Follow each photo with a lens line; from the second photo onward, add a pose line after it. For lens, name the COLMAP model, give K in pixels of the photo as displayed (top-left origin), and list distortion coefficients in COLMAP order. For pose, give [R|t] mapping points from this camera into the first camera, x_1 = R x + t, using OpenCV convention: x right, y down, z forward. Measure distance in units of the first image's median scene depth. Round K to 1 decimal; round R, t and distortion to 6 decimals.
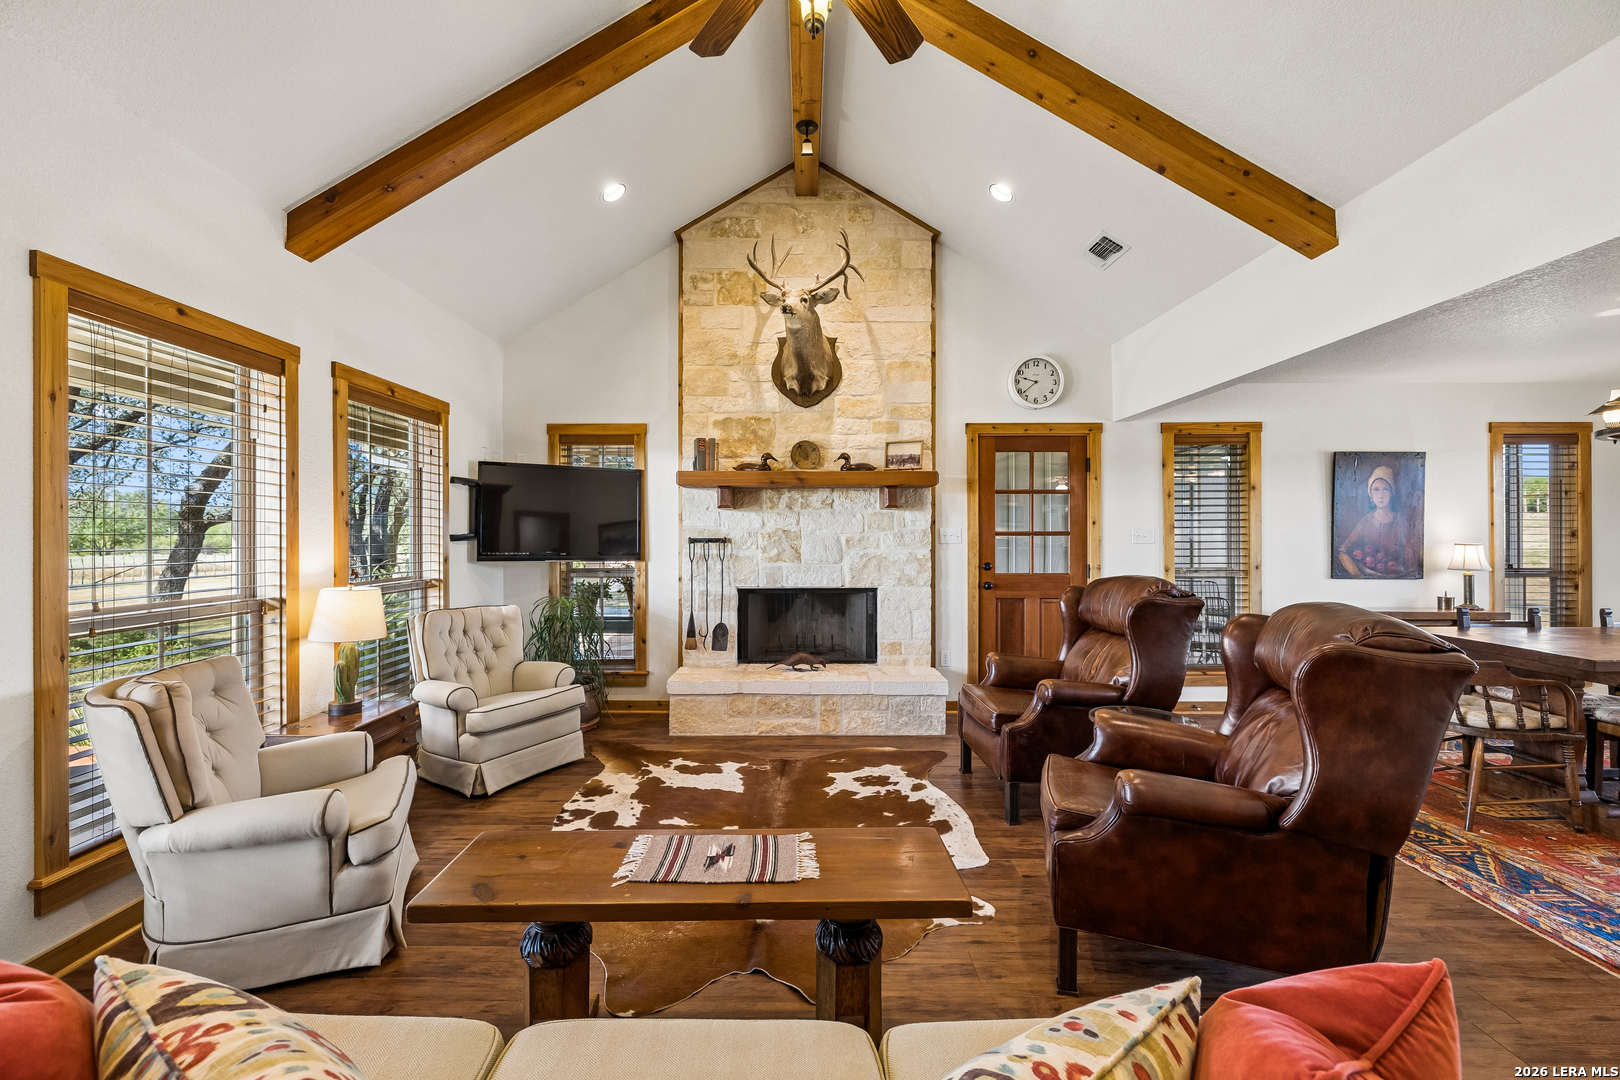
lens RADIAL K [[677.9, 0, 798.5], [0, 677.9, 533.0], [0, 0, 1]] dist [-0.000012, 0.000497]
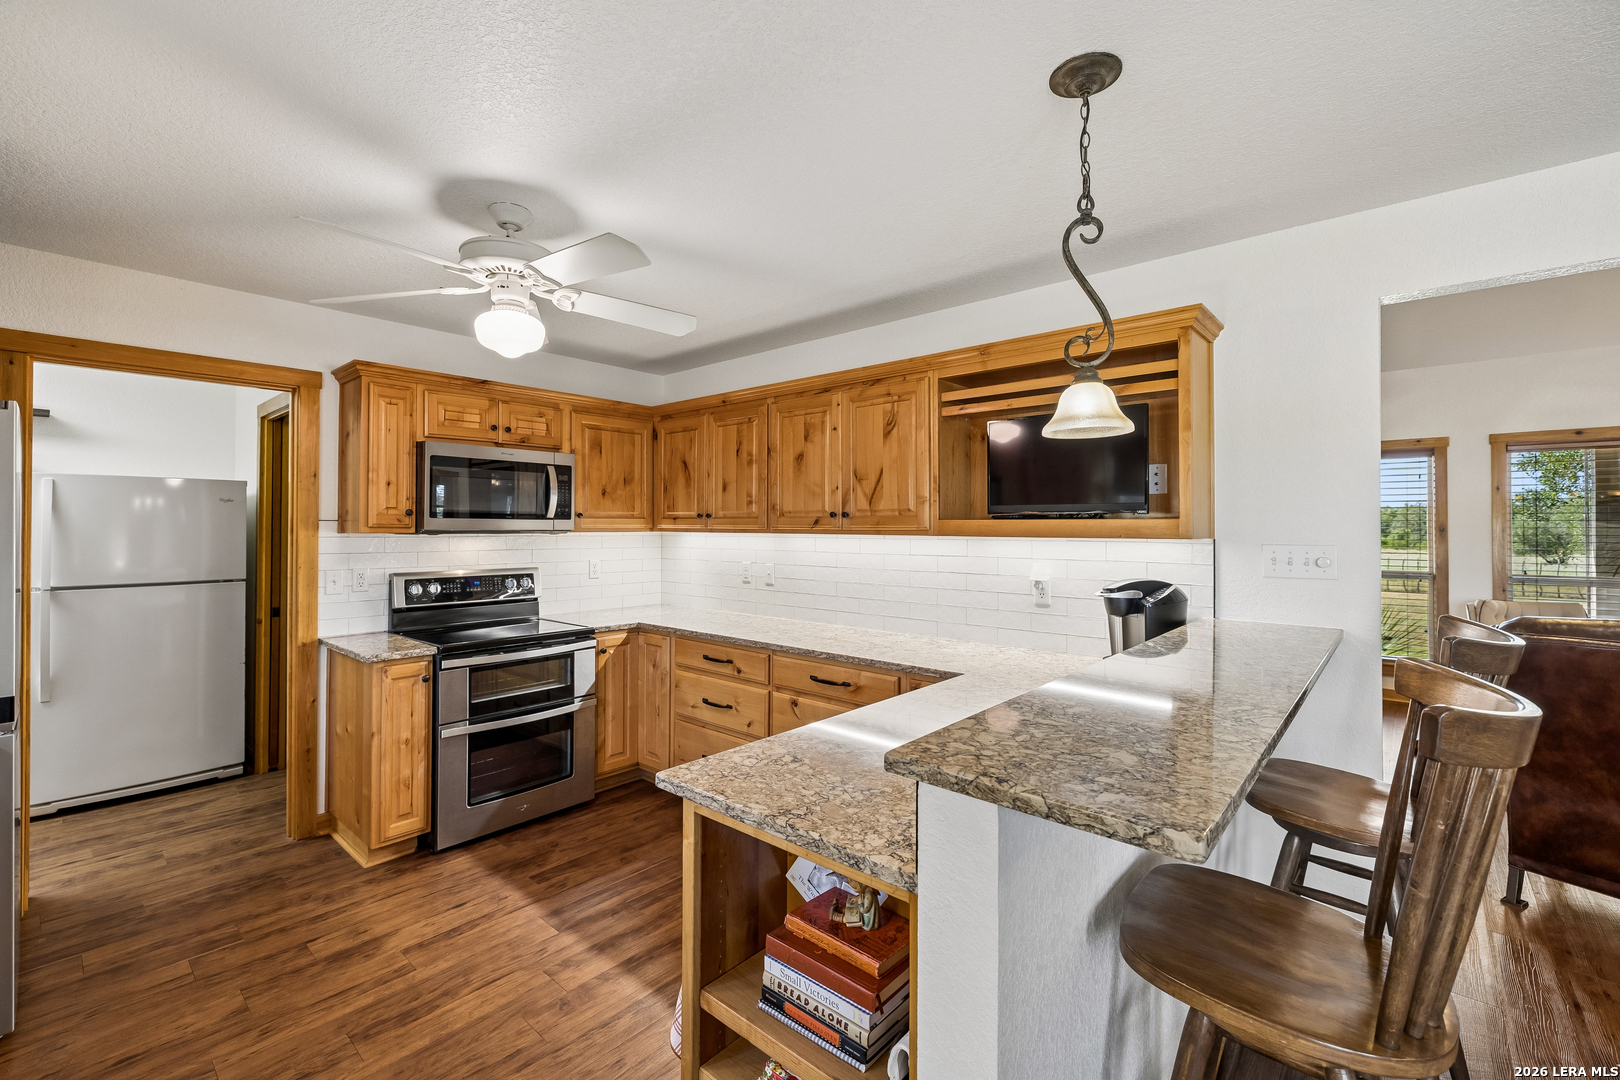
lens RADIAL K [[689.3, 0, 790.9], [0, 689.3, 517.8], [0, 0, 1]] dist [-0.003854, 0.000653]
pose [[-0.666552, -0.010880, -0.745379, 1.138081], [-0.000615, 0.999901, -0.014045, -0.020236], [0.745458, -0.008904, -0.666493, 0.314139]]
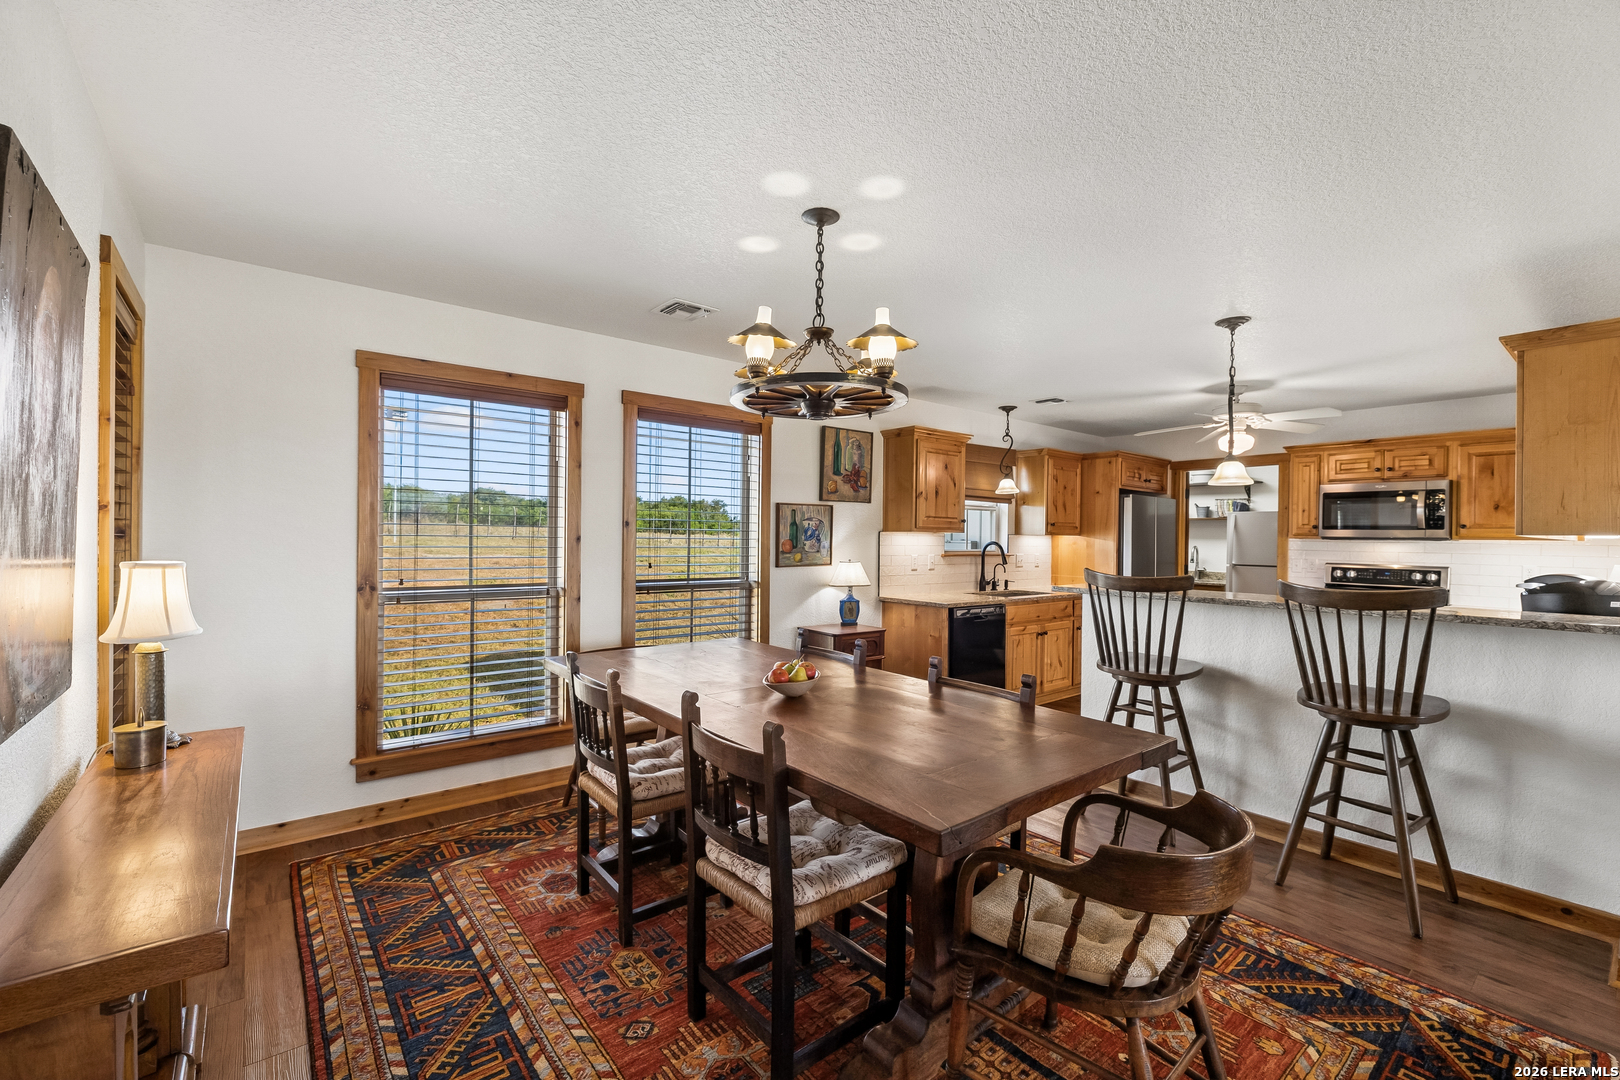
lens RADIAL K [[677.9, 0, 808.9], [0, 677.9, 539.7], [0, 0, 1]] dist [-0.000012, 0.000497]
pose [[-0.636475, -0.009899, 0.771233, 0.532879], [-0.014949, 0.999888, 0.000497, -0.000017], [-0.771152, -0.011213, -0.636552, 1.002261]]
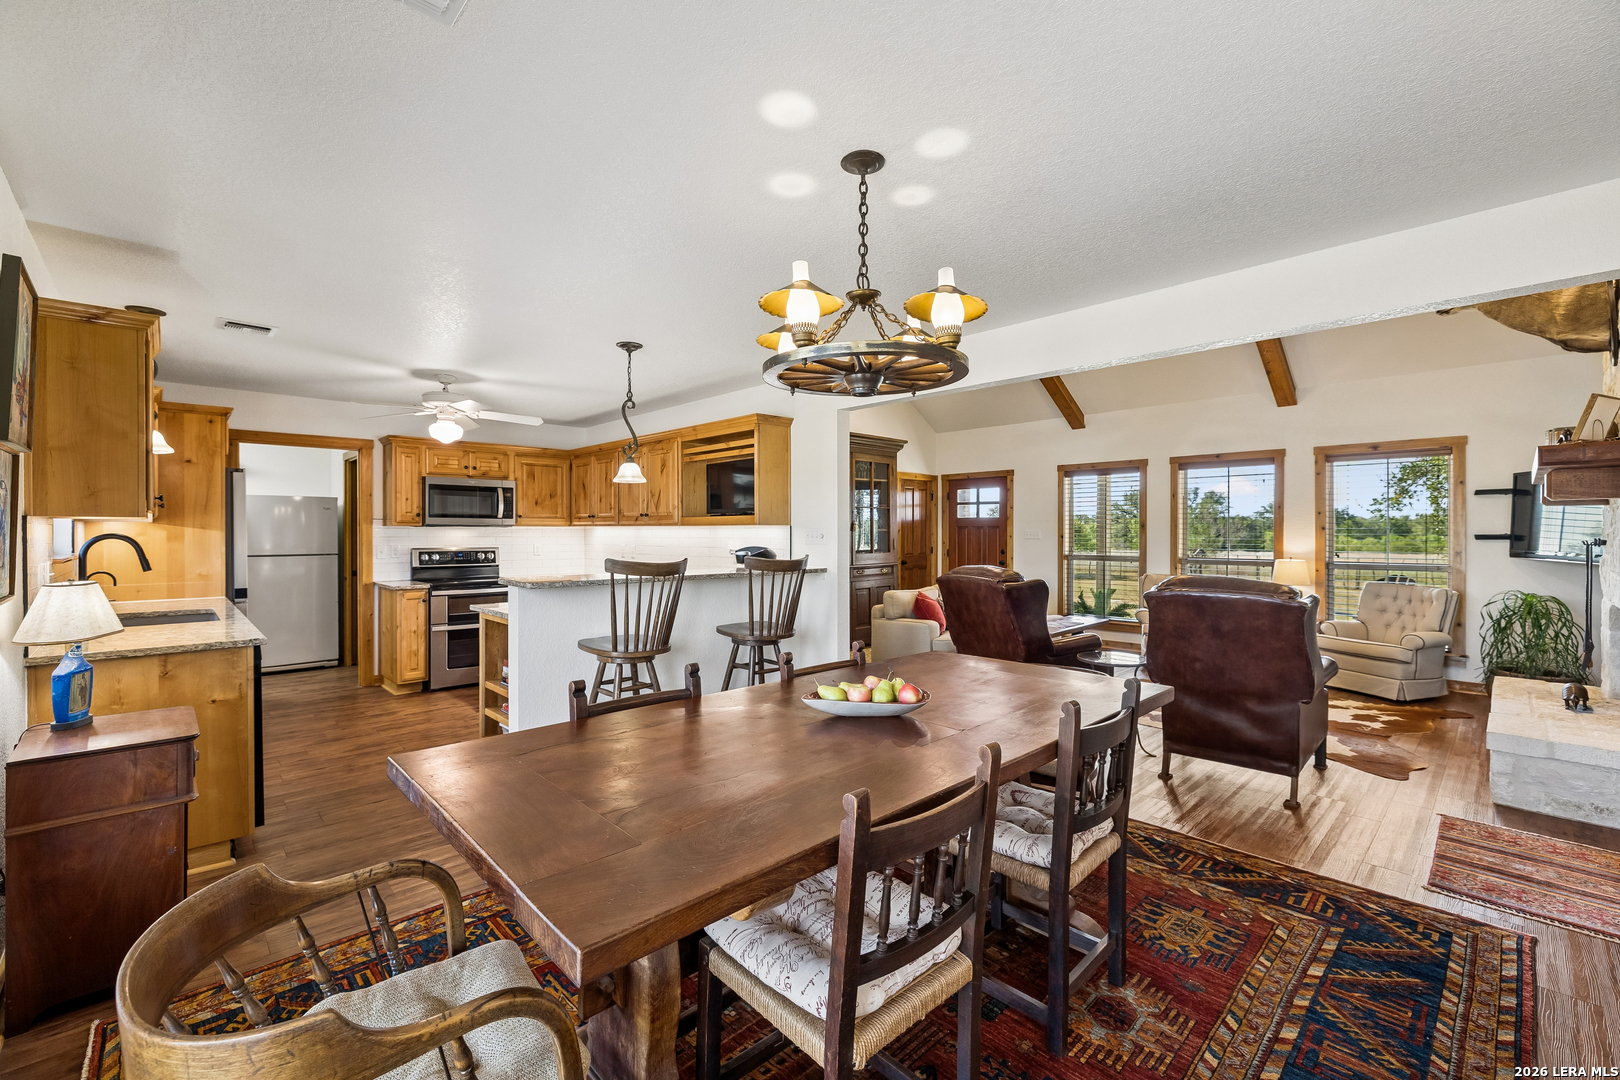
lens RADIAL K [[677.9, 0, 789.3], [0, 677.9, 536.4], [0, 0, 1]] dist [-0.000012, 0.000497]
pose [[-0.731644, 0.003501, -0.681678, 1.235225], [0.000404, 0.999989, 0.004702, -0.000130], [0.681687, 0.003165, -0.731637, 0.965536]]
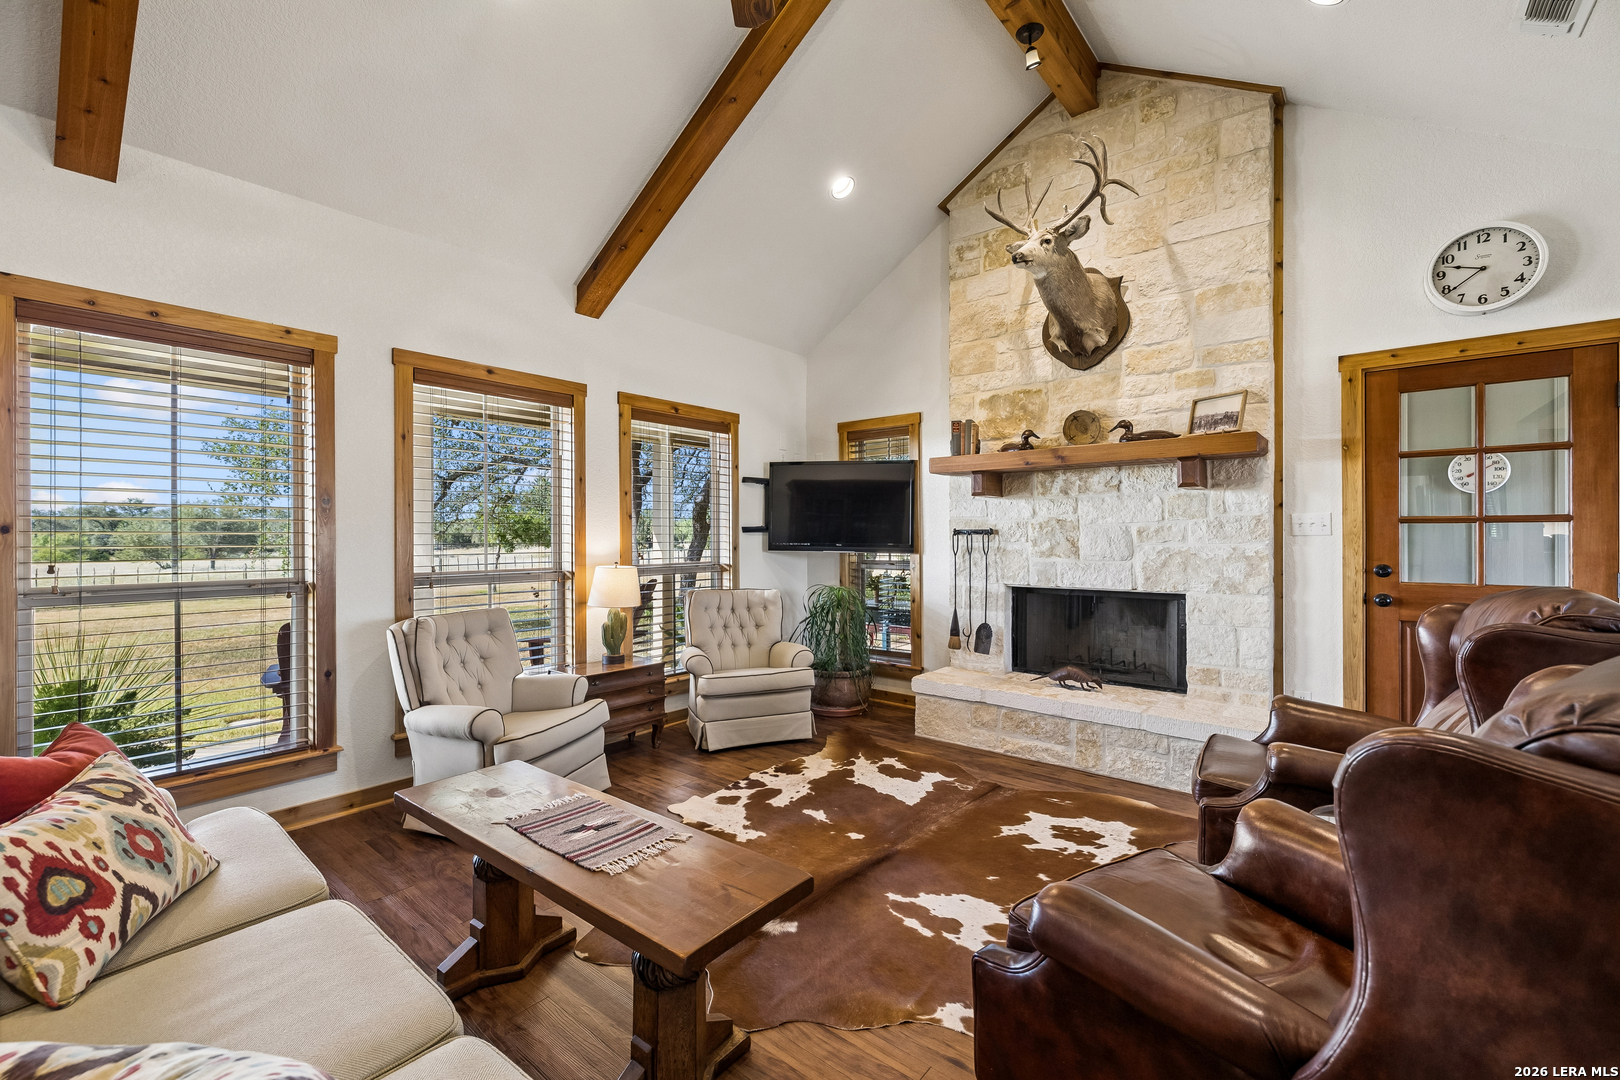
lens RADIAL K [[677.9, 0, 804.4], [0, 677.9, 536.3], [0, 0, 1]] dist [-0.000012, 0.000497]
pose [[0.771710, 0.000372, -0.635975, 0.283444], [0.002110, 0.999993, 0.003145, 0.014036], [0.635971, -0.003769, 0.771704, 0.154459]]
